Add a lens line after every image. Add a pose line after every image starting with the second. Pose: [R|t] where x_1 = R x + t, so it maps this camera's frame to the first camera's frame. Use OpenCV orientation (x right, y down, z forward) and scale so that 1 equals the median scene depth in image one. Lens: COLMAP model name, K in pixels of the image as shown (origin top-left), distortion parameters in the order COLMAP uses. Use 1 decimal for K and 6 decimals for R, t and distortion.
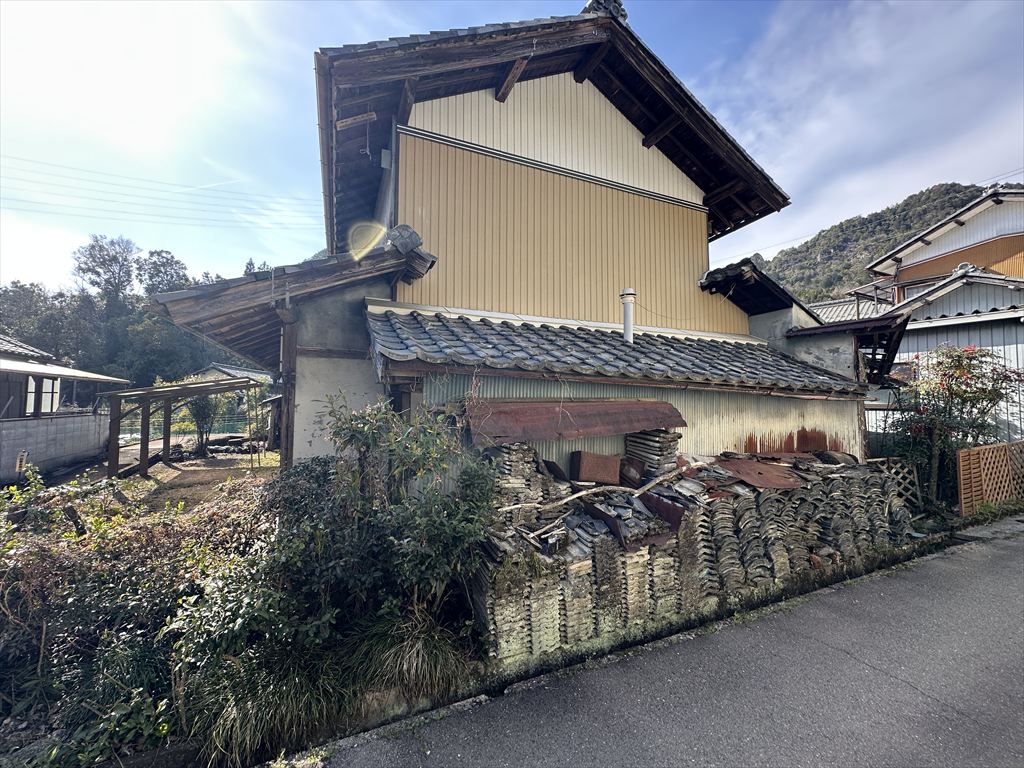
lens RADIAL K [[406.8, 0, 513.3], [0, 406.8, 383.2], [0, 0, 1]] dist [-0.001704, -0.000273]
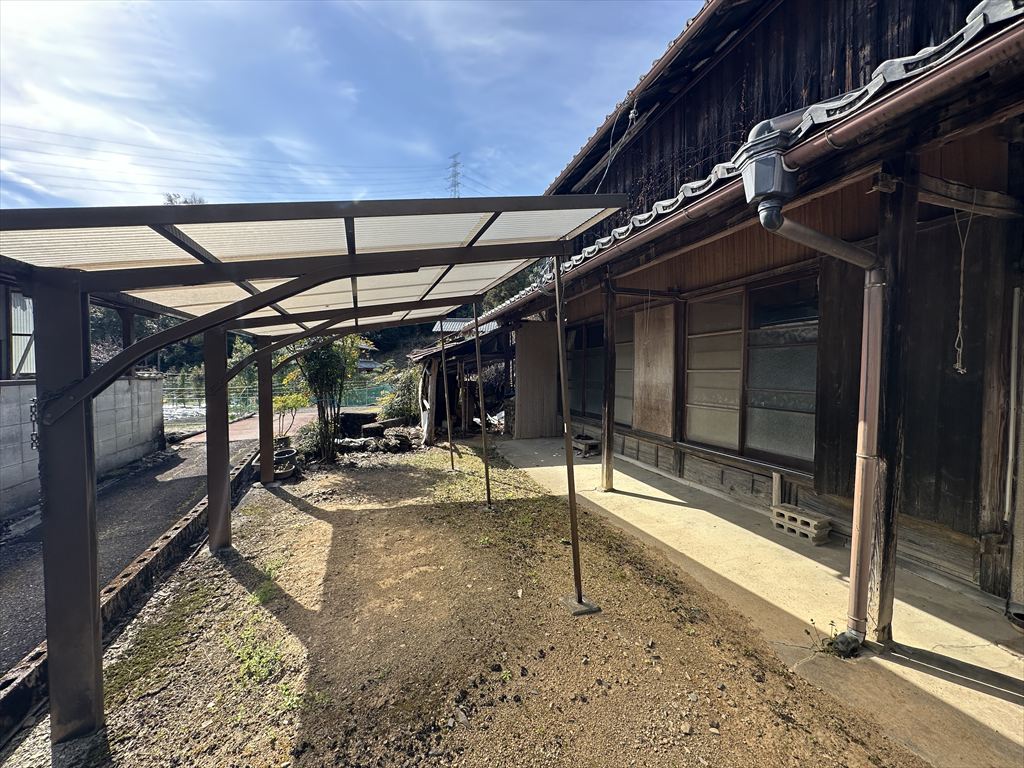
lens RADIAL K [[406.8, 0, 513.3], [0, 406.8, 383.2], [0, 0, 1]] dist [-0.001704, -0.000273]
pose [[0.992666, 0.008445, -0.120595, -0.475412], [0.000810, 0.997070, 0.076486, 0.043613], [0.120888, -0.076023, 0.989751, 0.530712]]
